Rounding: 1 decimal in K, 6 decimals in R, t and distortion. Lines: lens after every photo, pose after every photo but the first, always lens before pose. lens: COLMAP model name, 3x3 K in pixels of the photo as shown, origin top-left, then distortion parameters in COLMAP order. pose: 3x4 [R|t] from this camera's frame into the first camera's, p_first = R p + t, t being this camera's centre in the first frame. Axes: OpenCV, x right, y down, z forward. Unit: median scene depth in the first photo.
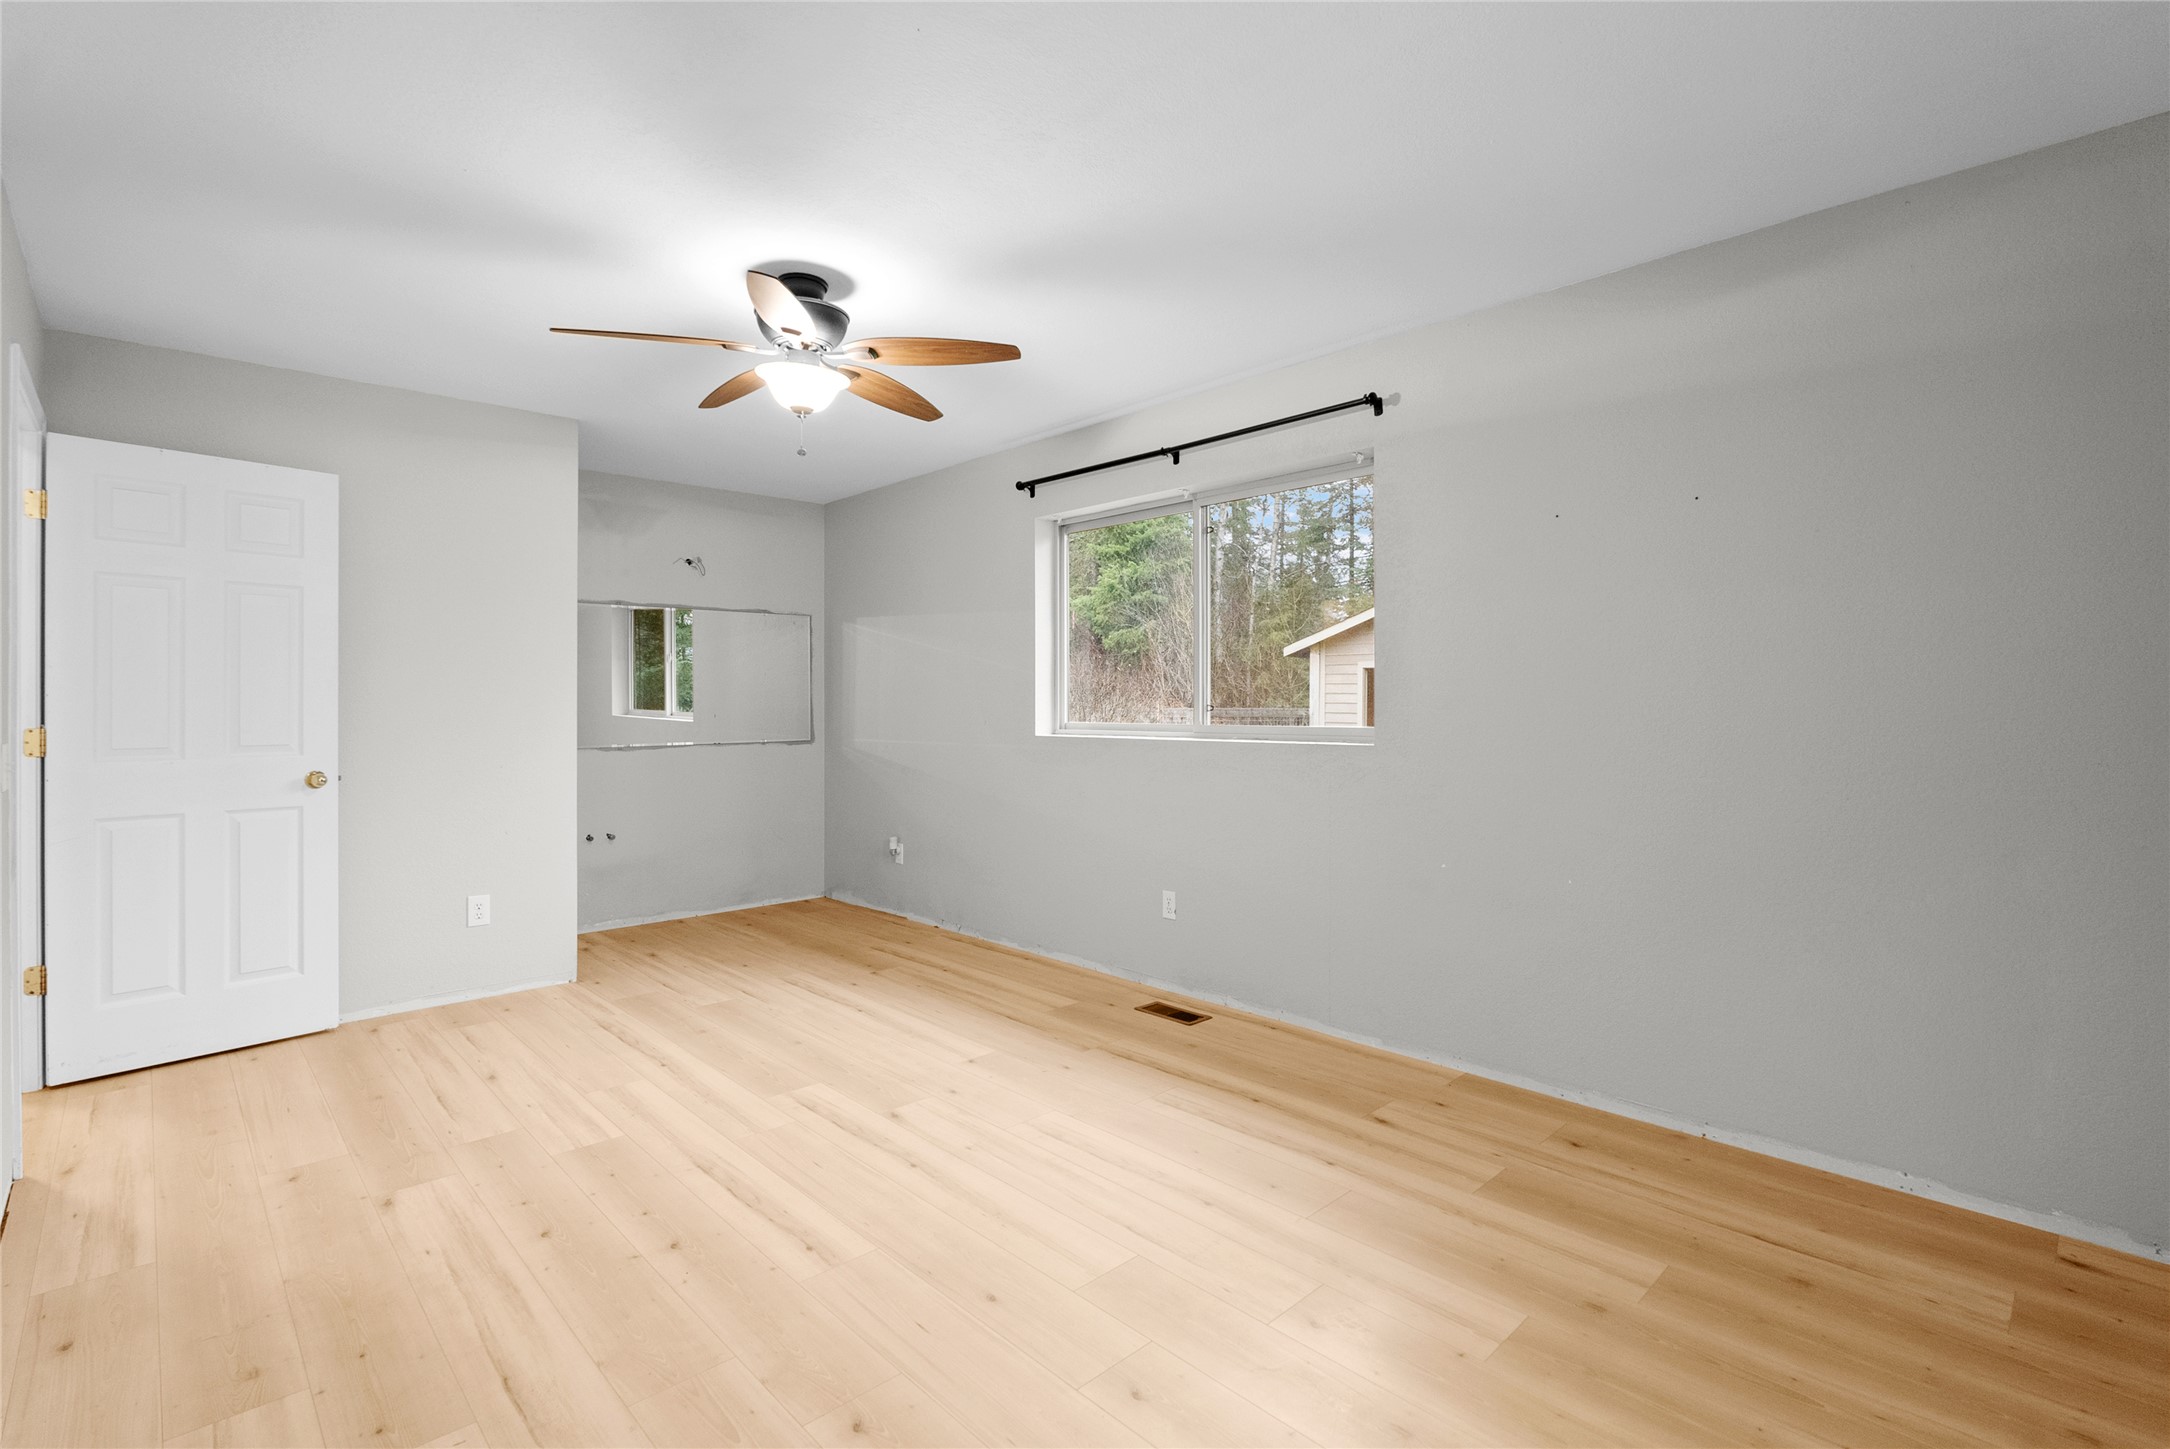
lens RADIAL K [[993.4, 0, 1073.5], [0, 993.4, 709.0], [0, 0, 1]] dist [-0.003150, -0.000267]
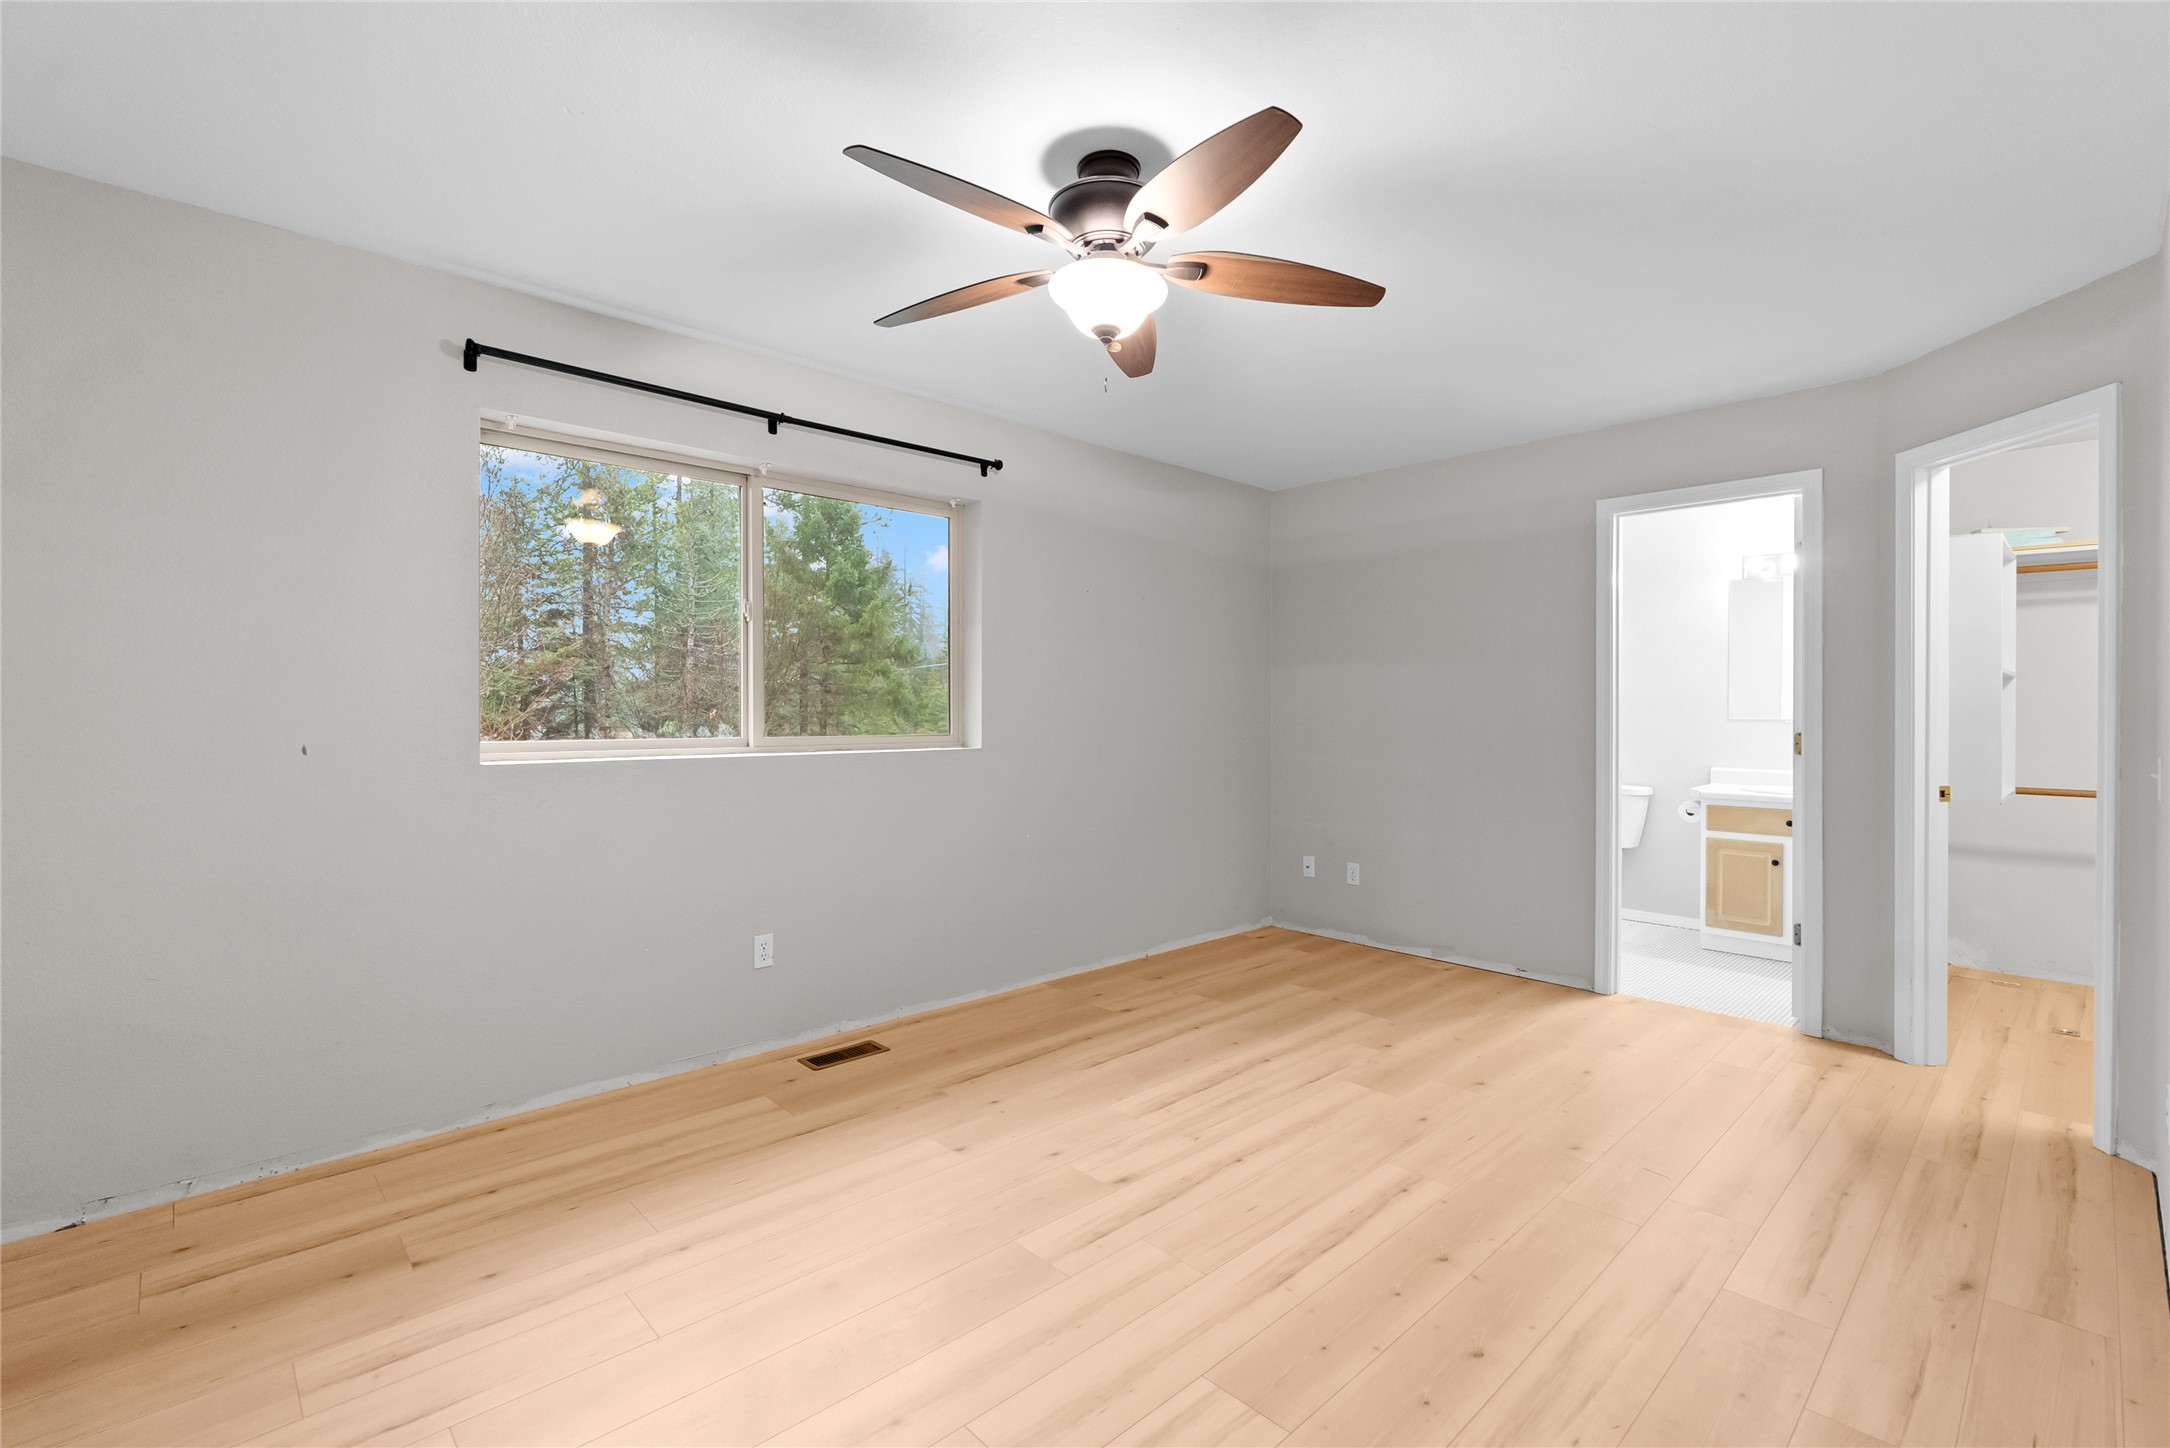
lens RADIAL K [[993.4, 0, 1073.5], [0, 993.4, 708.5], [0, 0, 1]] dist [-0.003150, -0.000267]
pose [[-0.013641, 0.009943, 0.999858, -1.060700], [0.001141, 0.999950, -0.009928, 0.000080], [-0.999906, 0.001006, -0.013651, 1.052025]]
